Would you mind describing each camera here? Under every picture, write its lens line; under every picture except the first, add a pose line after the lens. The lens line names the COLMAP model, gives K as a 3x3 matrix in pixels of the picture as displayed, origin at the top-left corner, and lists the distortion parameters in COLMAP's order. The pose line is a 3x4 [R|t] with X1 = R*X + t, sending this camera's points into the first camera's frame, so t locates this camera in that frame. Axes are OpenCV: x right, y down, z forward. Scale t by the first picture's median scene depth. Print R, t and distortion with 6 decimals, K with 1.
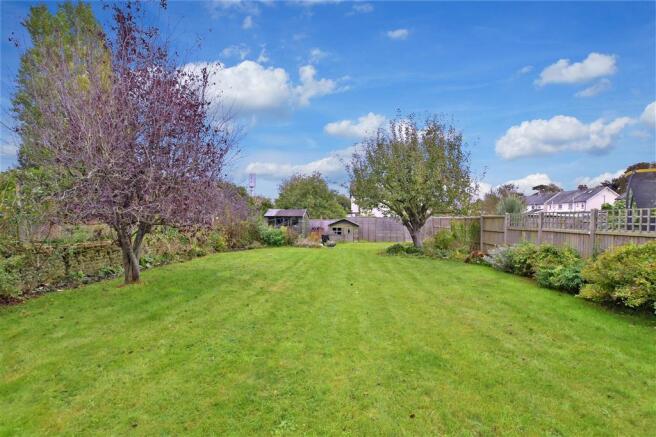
lens RADIAL K [[287.2, 0, 327.4], [0, 287.2, 218.9], [0, 0, 1]] dist [-0.025823, 0.000308]
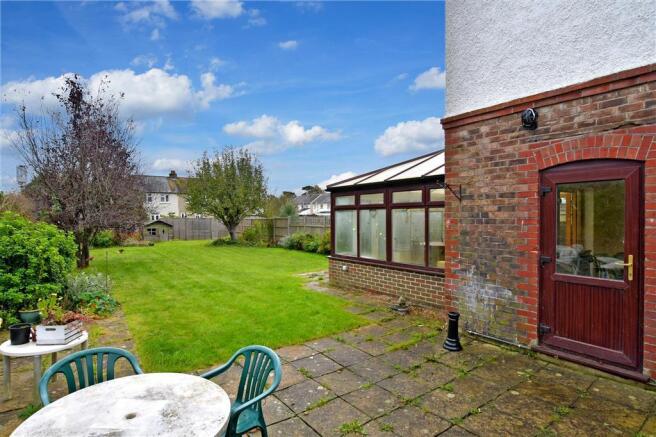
lens RADIAL K [[340.3, 0, 327.0], [0, 340.3, 219.6], [0, 0, 1]] dist [-0.019548, -0.000478]
pose [[0.764819, -0.010919, 0.644153, -0.374221], [0.005978, 0.999934, 0.009852, -0.014752], [-0.644218, -0.003684, 0.764833, -0.519822]]
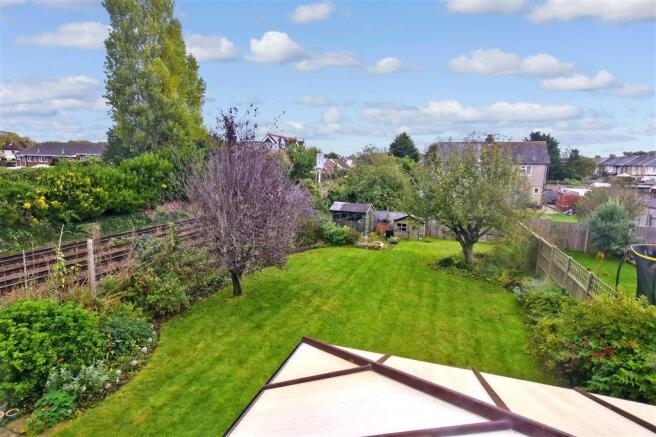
lens RADIAL K [[366.7, 0, 330.0], [0, 366.7, 219.1], [0, 0, 1]] dist [0.002893, 0.000140]
pose [[0.970831, 0.057163, -0.232852, 0.115635], [-0.022214, 0.988431, 0.150033, -0.225111], [0.238735, -0.140484, 0.960869, -0.346230]]
